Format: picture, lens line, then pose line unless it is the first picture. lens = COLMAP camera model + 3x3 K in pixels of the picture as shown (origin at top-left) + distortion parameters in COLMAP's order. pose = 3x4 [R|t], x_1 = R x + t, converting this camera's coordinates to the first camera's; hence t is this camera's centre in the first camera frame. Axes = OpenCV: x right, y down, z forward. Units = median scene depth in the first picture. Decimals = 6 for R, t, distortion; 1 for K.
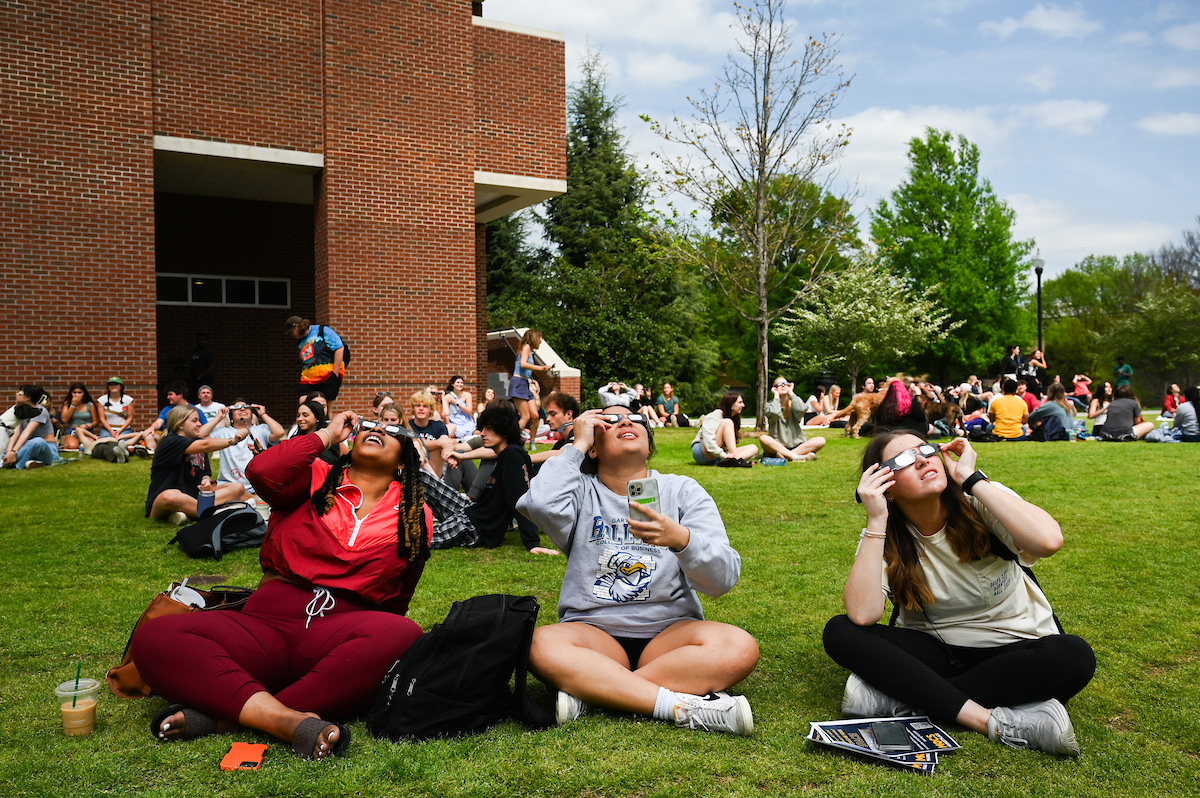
lens RADIAL K [[964.7, 0, 609.7], [0, 964.7, 396.3], [0, 0, 1]] dist [0.011822, 0.011691]
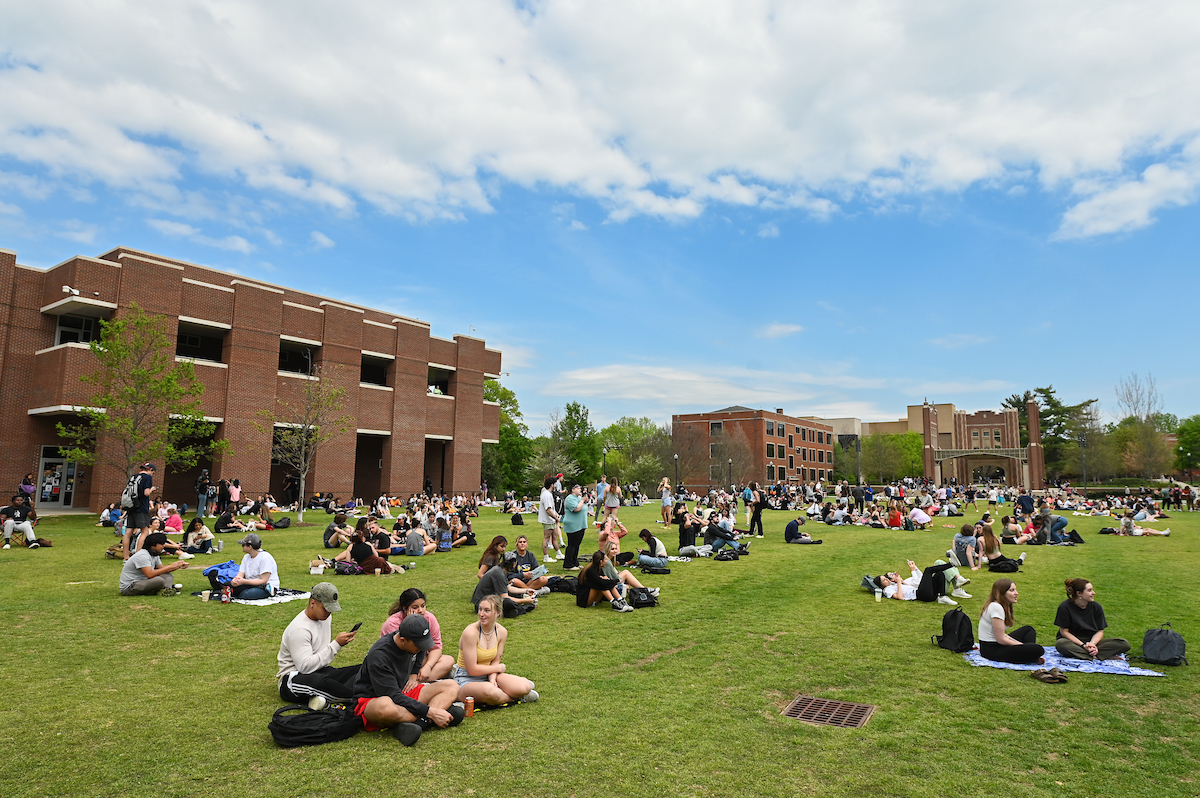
lens RADIAL K [[695.7, 0, 612.9], [0, 695.7, 398.9], [0, 0, 1]] dist [-0.001008, -0.001902]
pose [[0.902014, 0.075068, 0.425129, -0.439438], [-0.020672, 0.991147, -0.131152, -0.016222], [-0.431211, 0.109513, 0.895580, -0.900323]]
